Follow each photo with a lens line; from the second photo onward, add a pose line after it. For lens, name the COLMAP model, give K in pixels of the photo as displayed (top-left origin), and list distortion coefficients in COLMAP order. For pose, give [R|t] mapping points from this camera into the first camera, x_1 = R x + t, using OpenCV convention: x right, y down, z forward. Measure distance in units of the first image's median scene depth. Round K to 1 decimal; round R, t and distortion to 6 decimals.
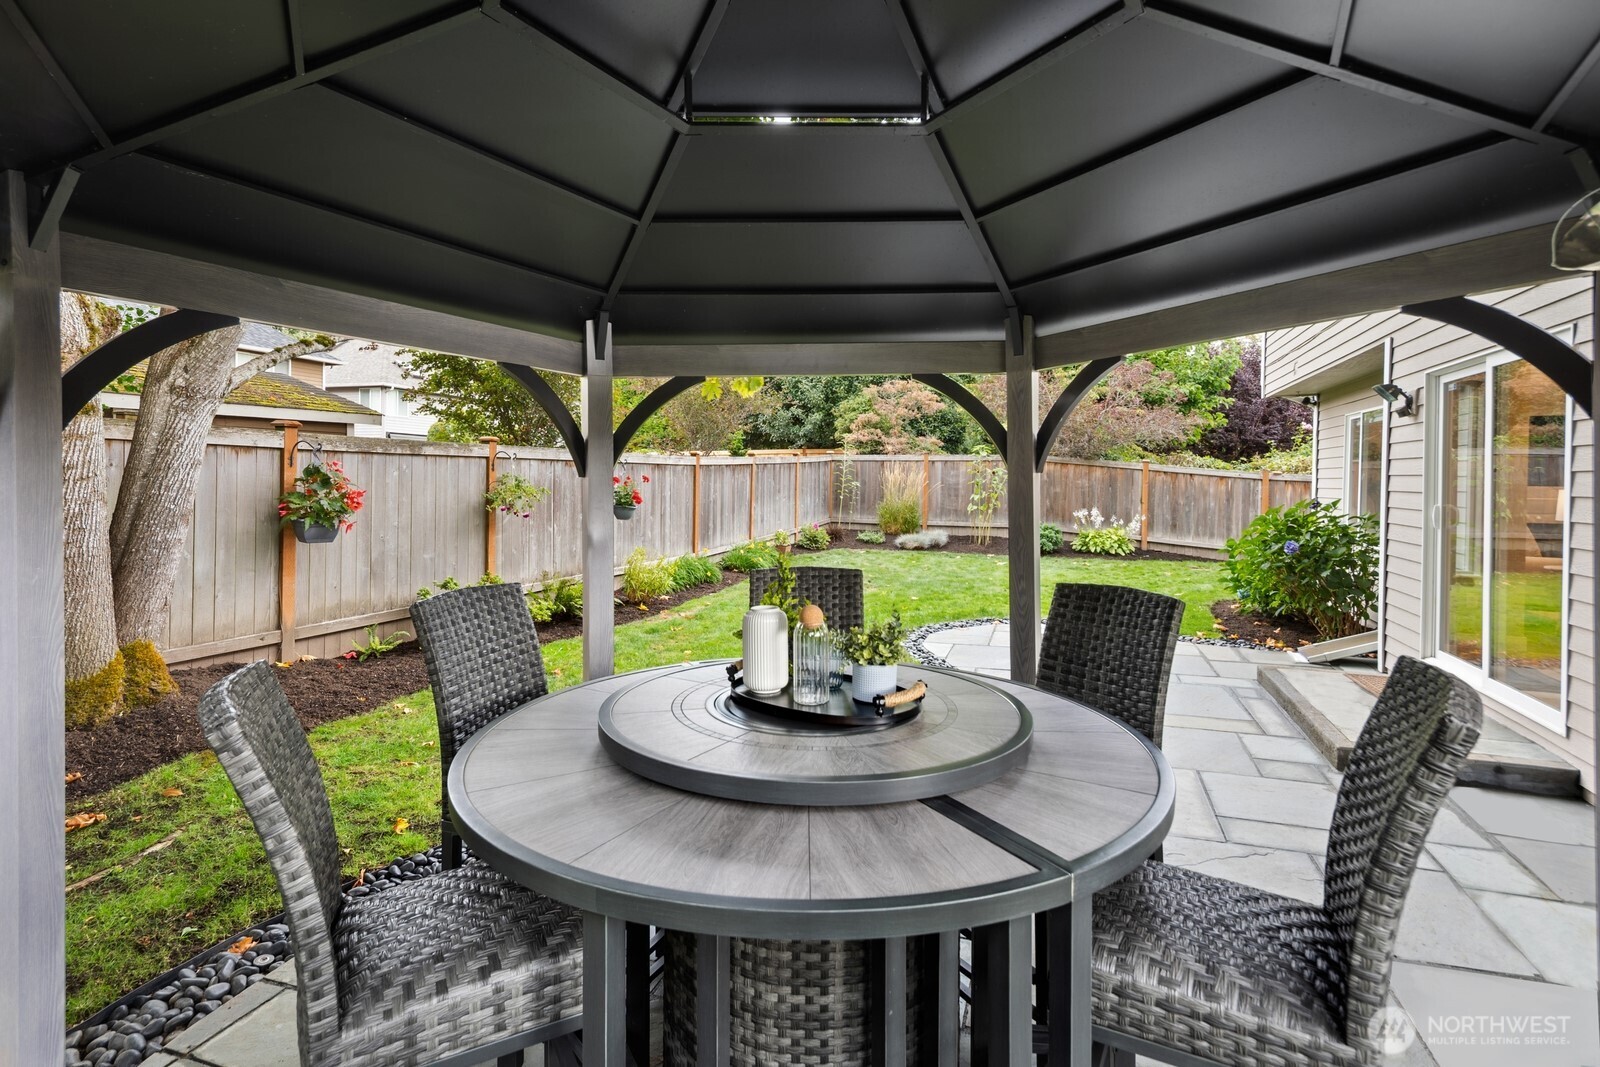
lens RADIAL K [[769.0, 0, 794.4], [0, 769.0, 491.6], [0, 0, 1]] dist [0.019517, 0.000112]
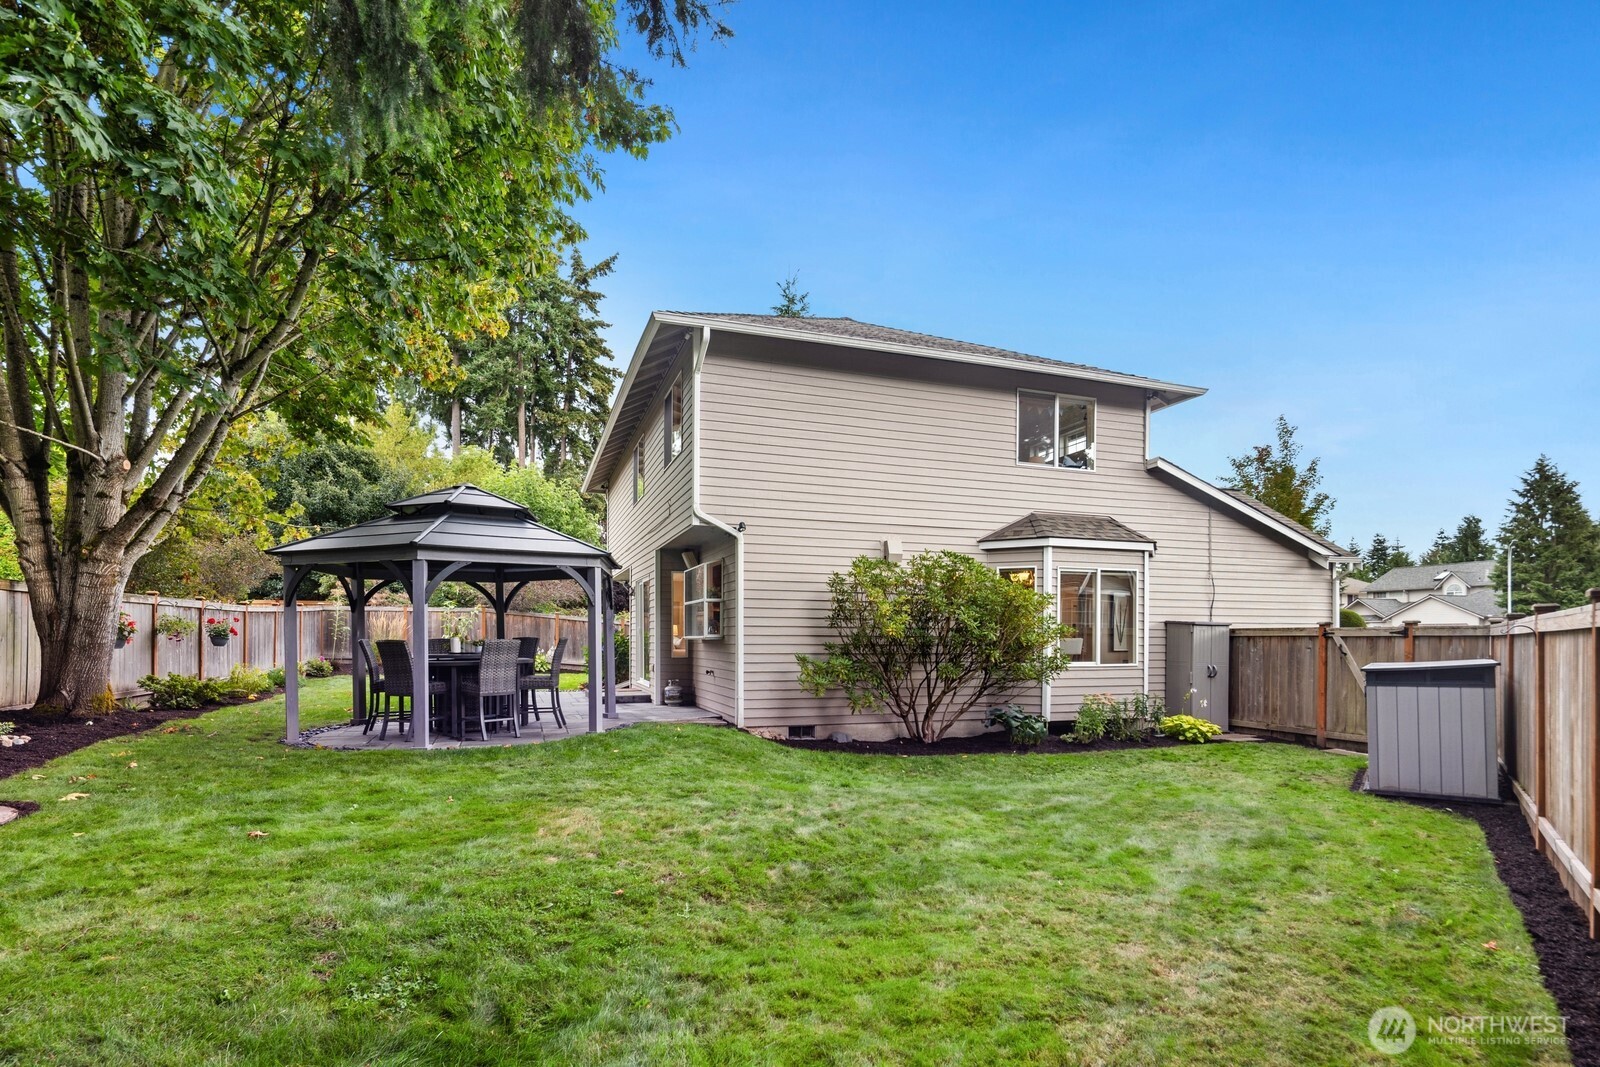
lens RADIAL K [[780.7, 0, 784.6], [0, 780.7, 636.7], [0, 0, 1]] dist [-0.000660, -0.000082]
pose [[0.773784, -0.007632, 0.633404, -0.203328], [0.015283, 0.999861, -0.006622, 0.027051], [-0.633265, 0.014805, 0.773793, -0.544854]]
